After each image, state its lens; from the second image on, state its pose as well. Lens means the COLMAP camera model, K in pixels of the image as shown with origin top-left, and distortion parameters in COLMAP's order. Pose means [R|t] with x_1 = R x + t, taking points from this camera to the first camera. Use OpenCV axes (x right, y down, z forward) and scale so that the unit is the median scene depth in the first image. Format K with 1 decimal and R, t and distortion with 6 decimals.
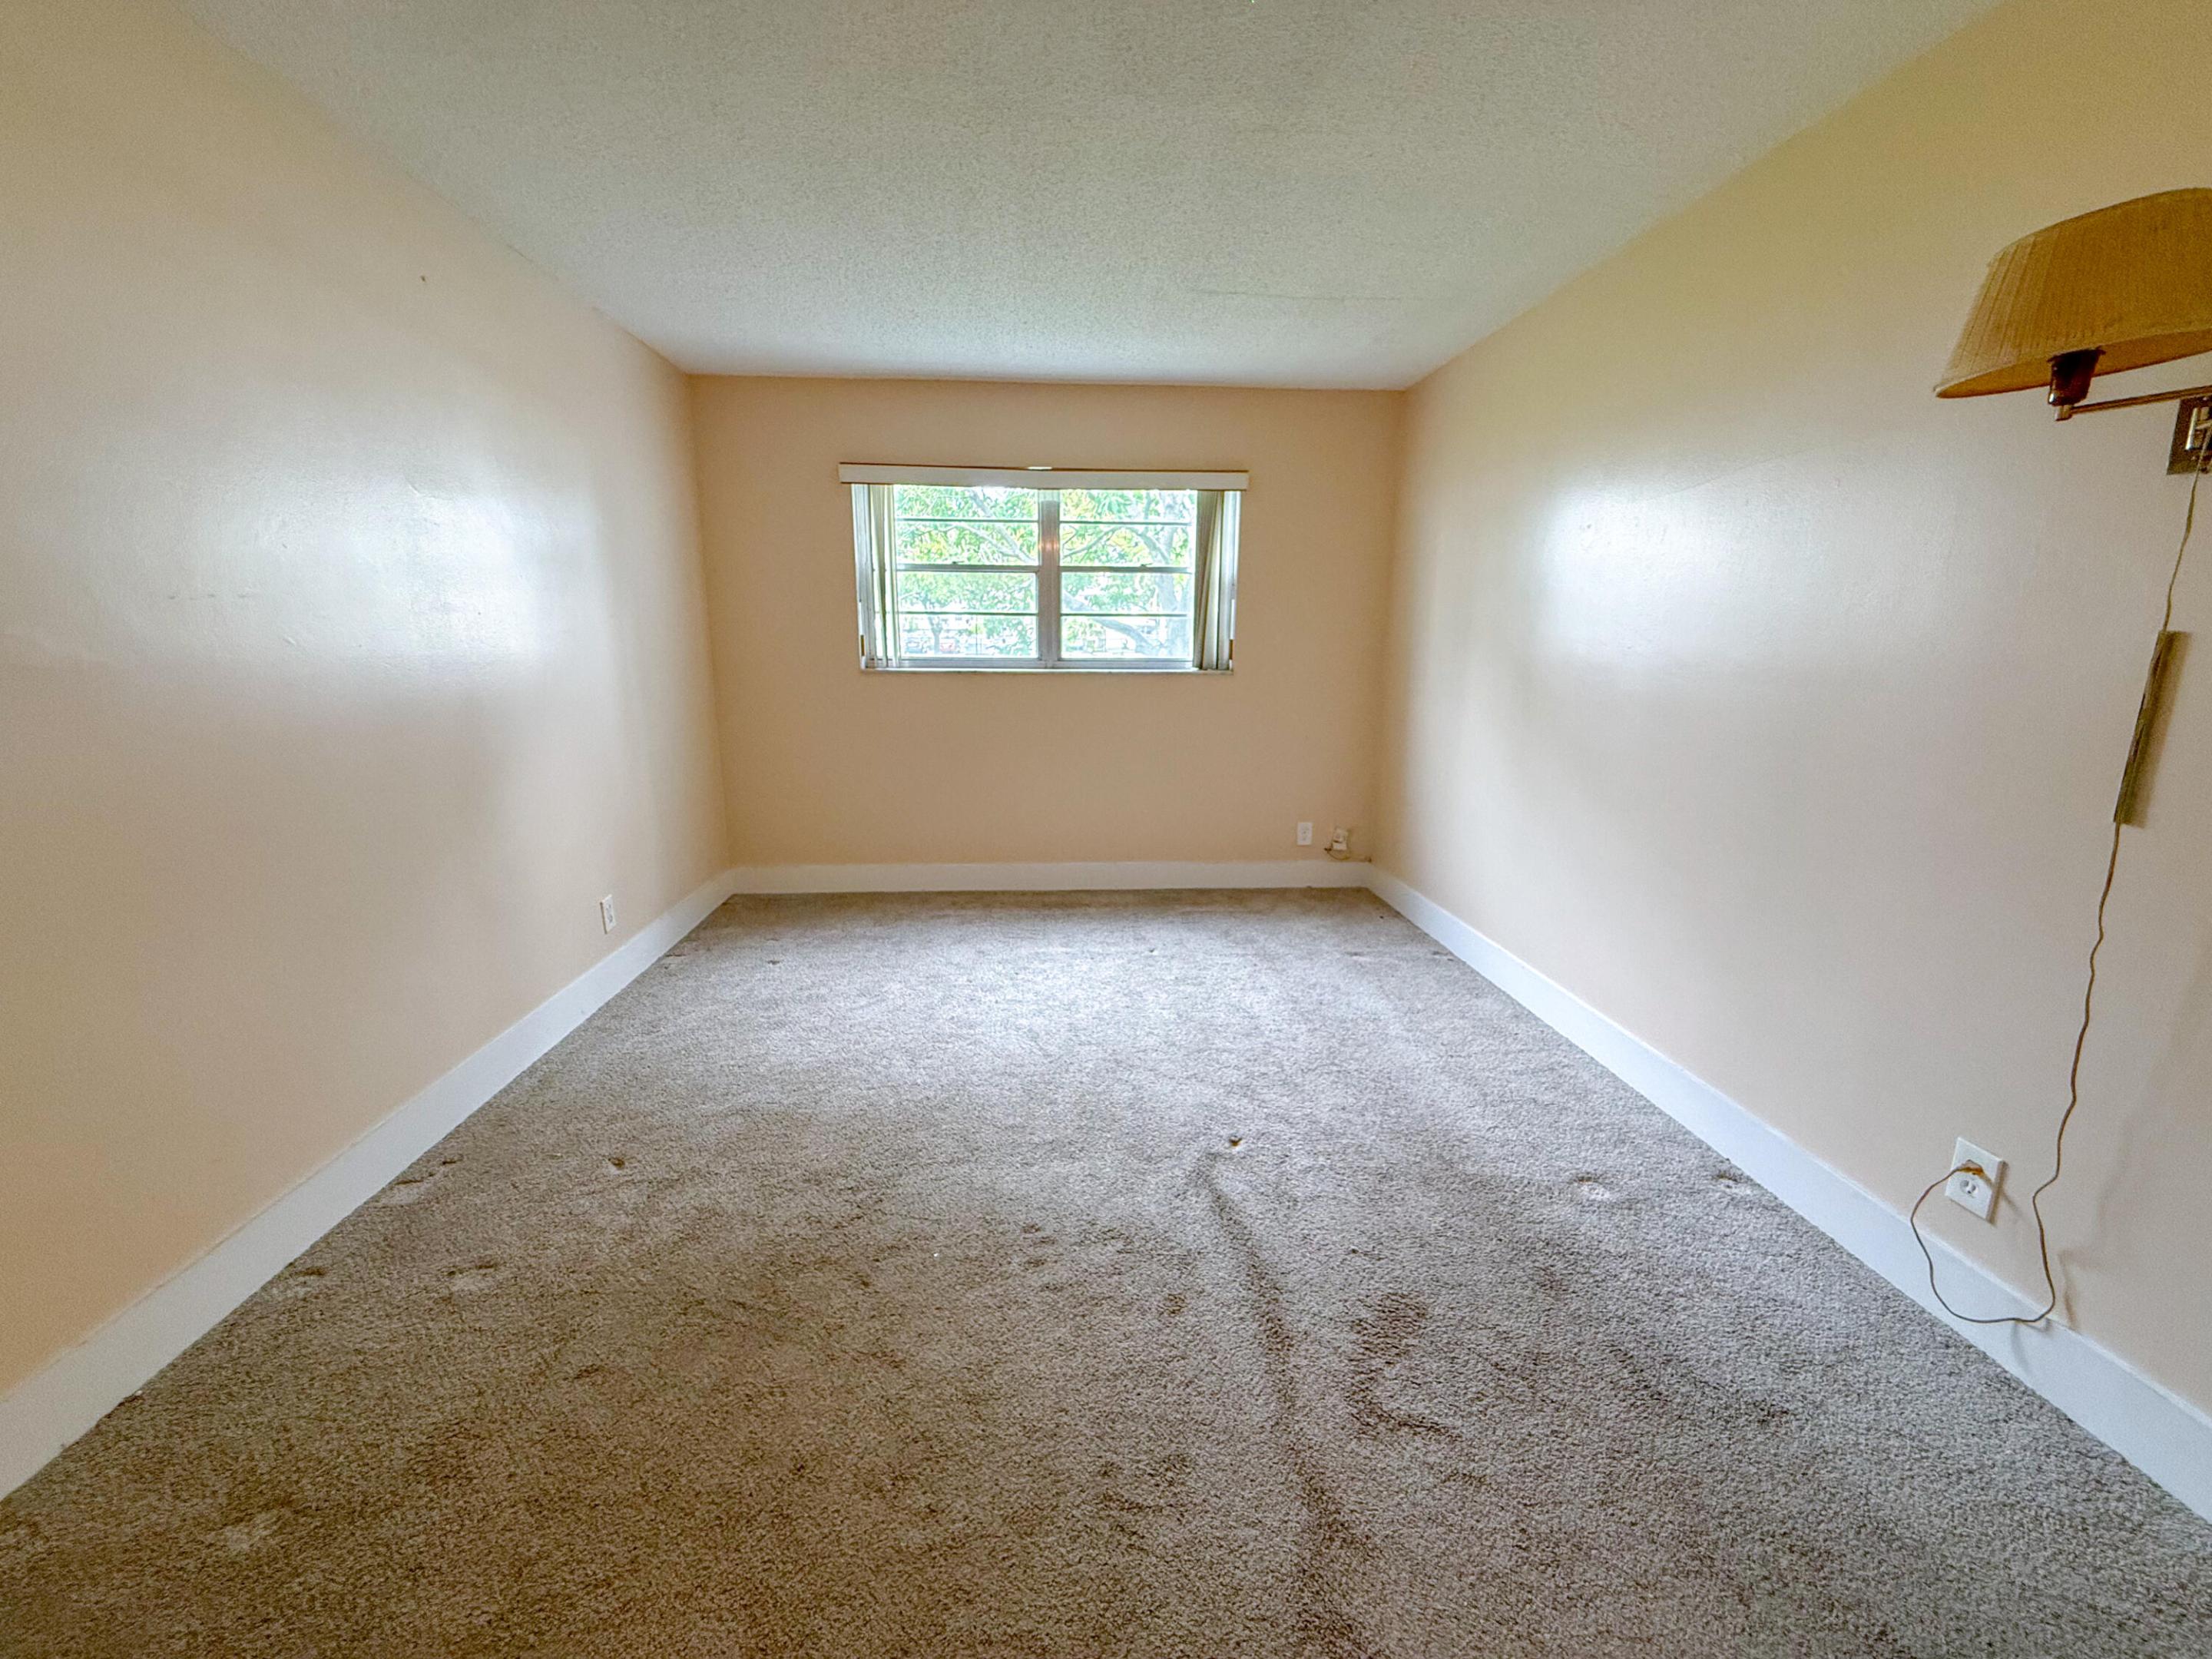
lens RADIAL K [[885.5, 0, 1099.0], [0, 885.5, 830.8], [0, 0, 1]] dist [0.000825, -0.000019]
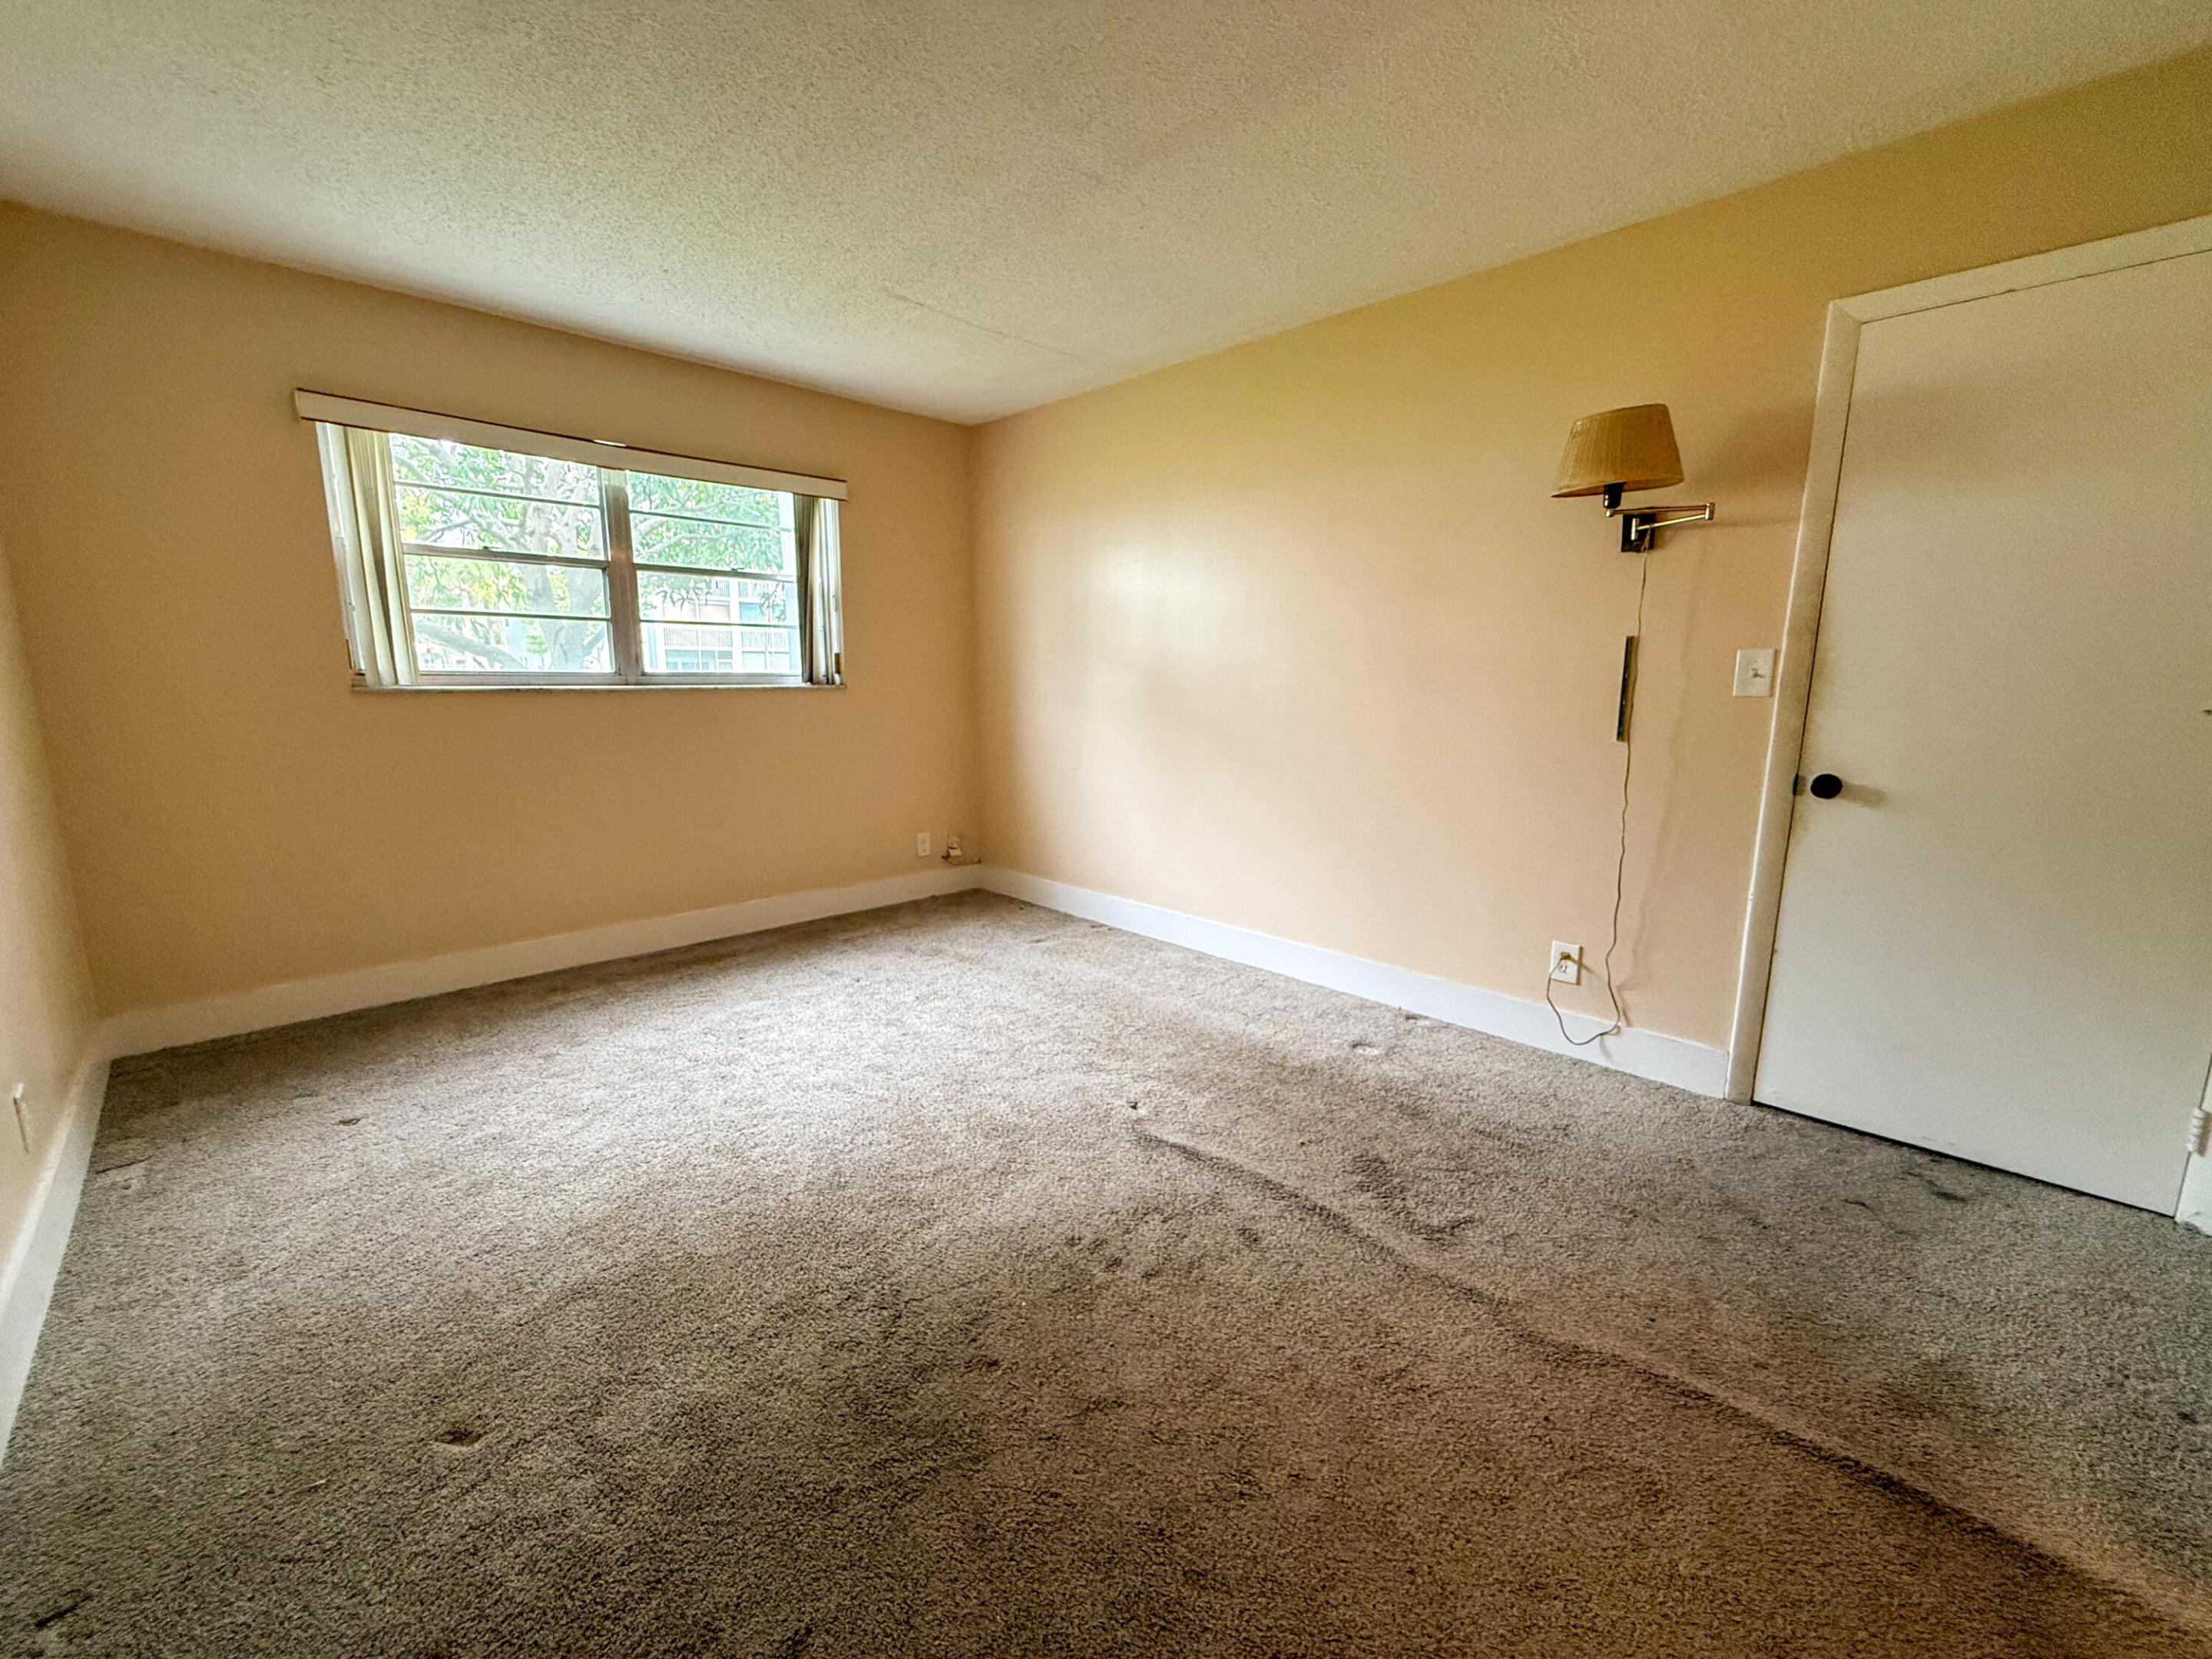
lens RADIAL K [[885.5, 0, 1099.0], [0, 885.5, 830.8], [0, 0, 1]] dist [0.000825, -0.000019]
pose [[0.762385, -0.115835, 0.636673, -0.355253], [0.137593, 0.990369, 0.015425, -0.000394], [-0.632327, 0.075842, 0.770980, 0.122434]]
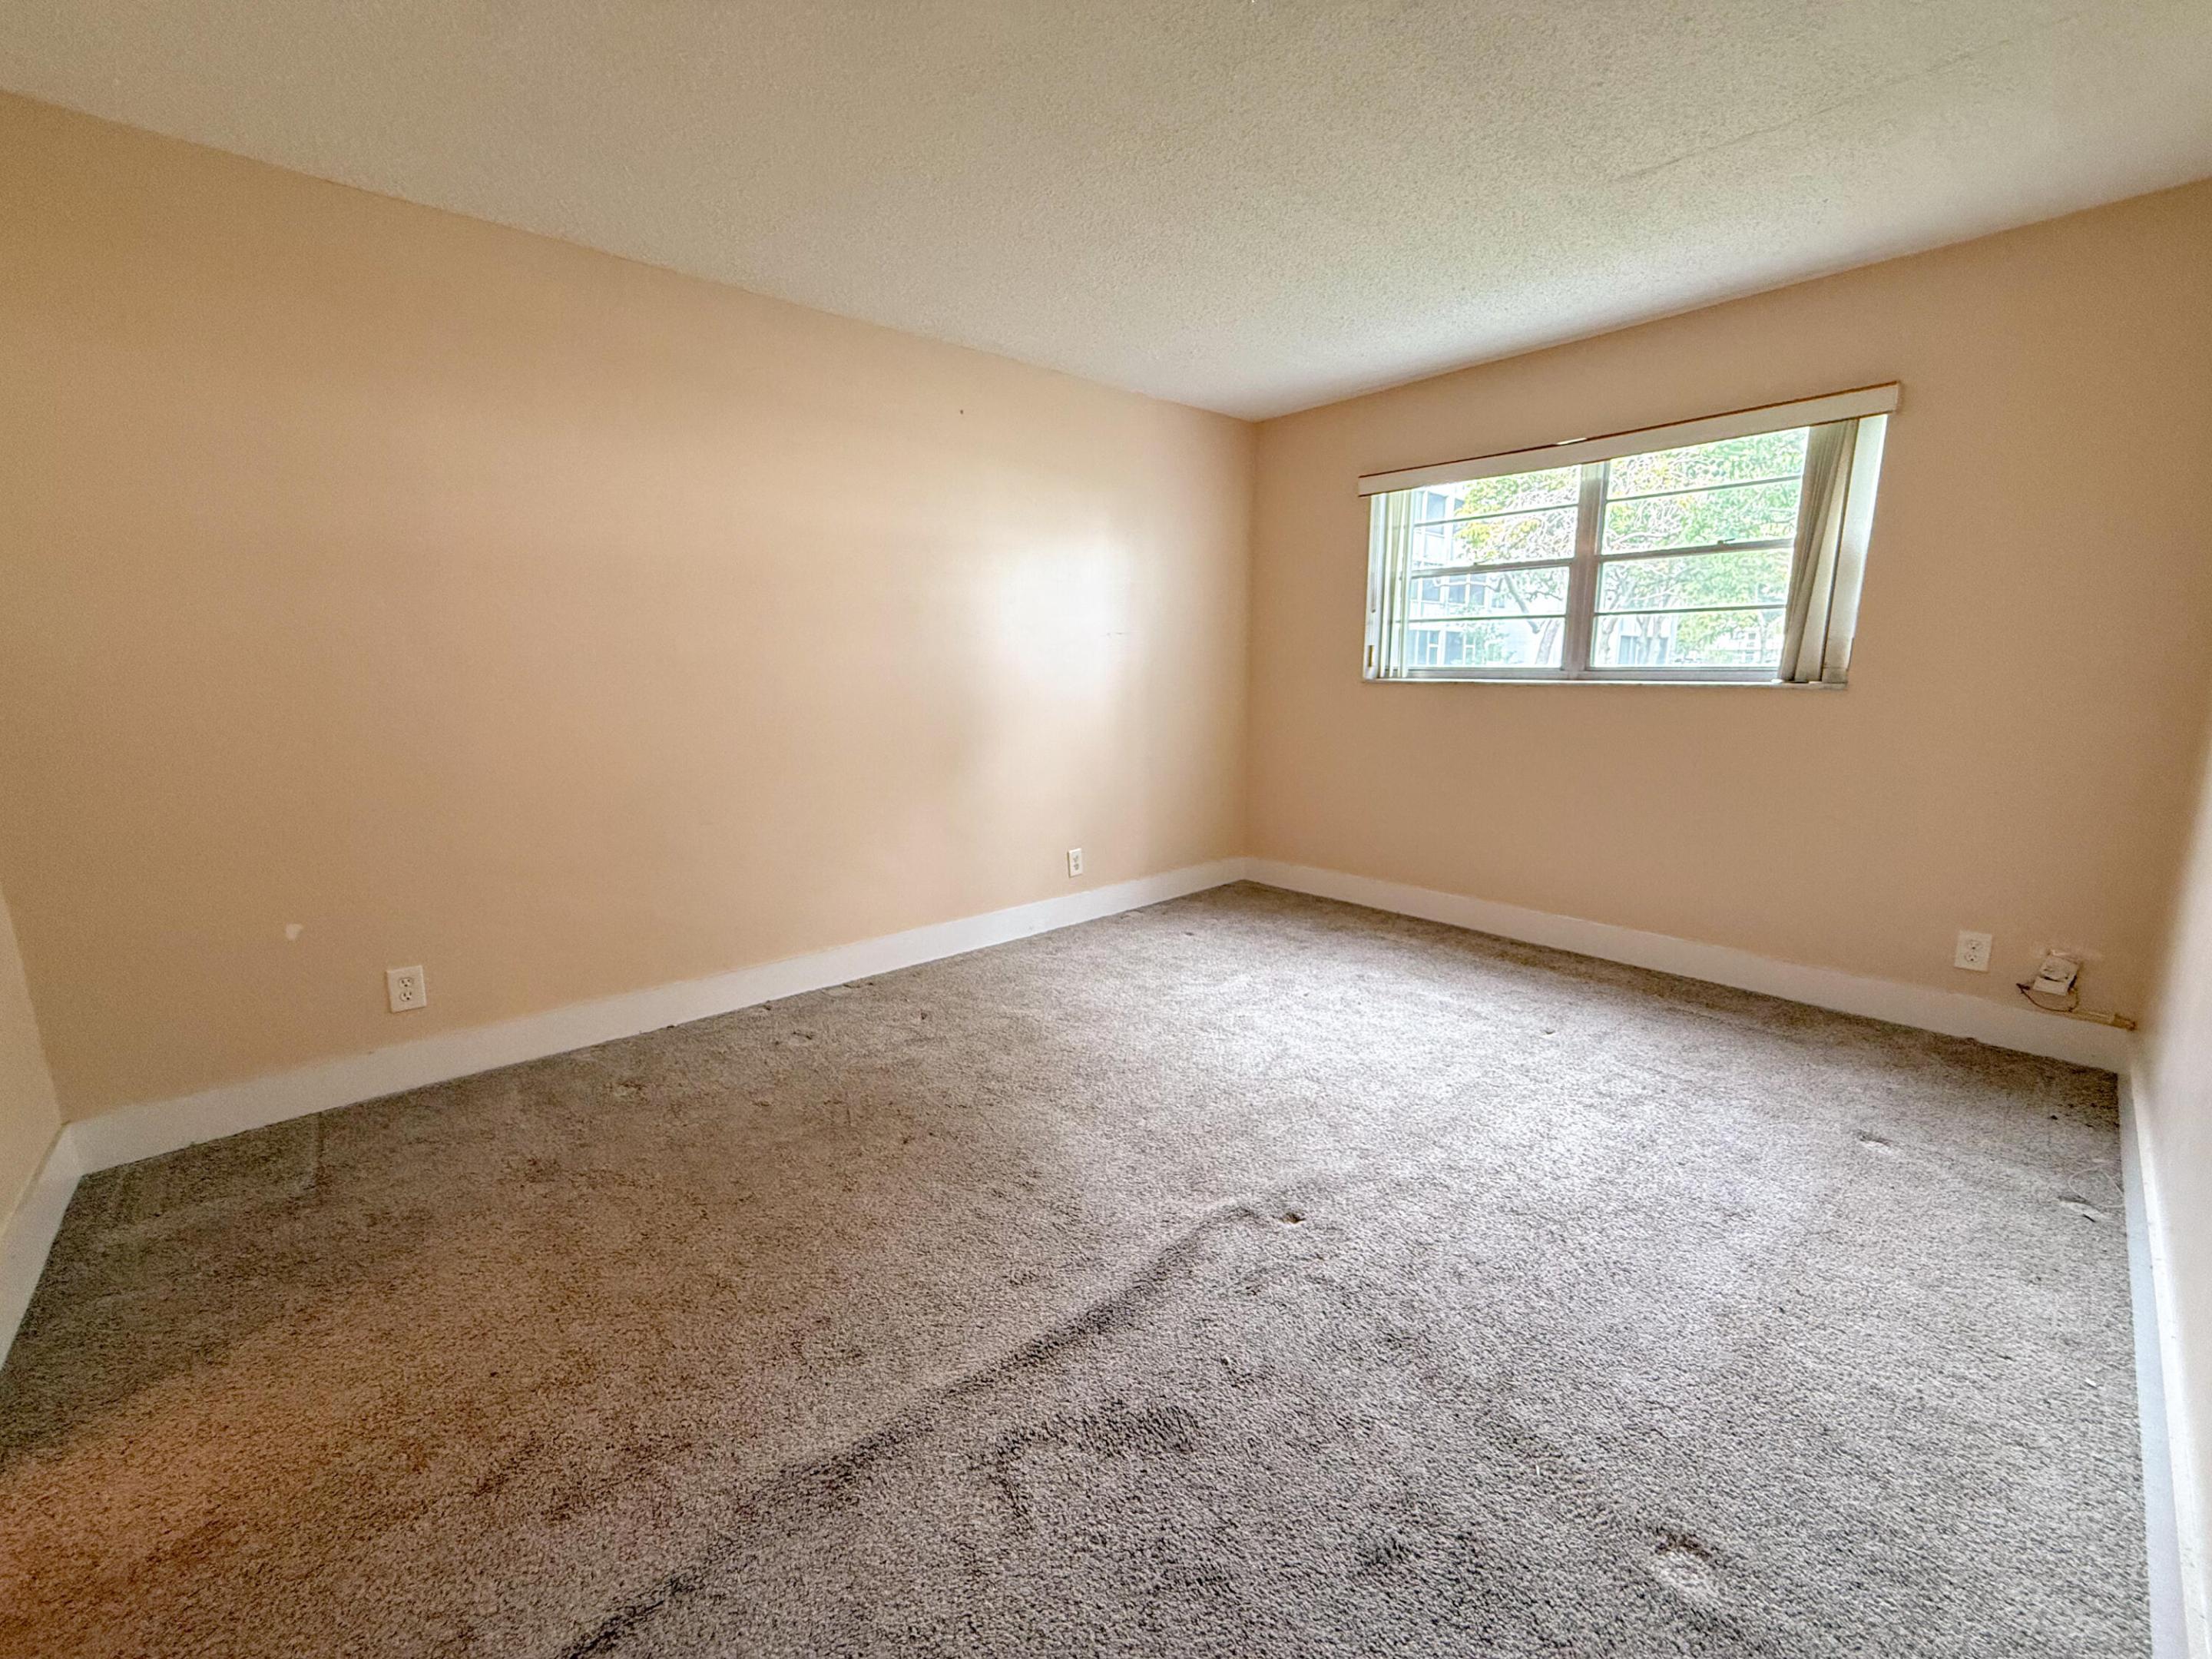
lens RADIAL K [[885.5, 0, 1099.0], [0, 885.5, 830.8], [0, 0, 1]] dist [0.000825, -0.000019]
pose [[0.620929, 0.135588, -0.772051, 0.437916], [-0.157397, 0.986433, 0.046649, -0.016900], [0.767902, 0.092553, 0.633846, 0.193563]]
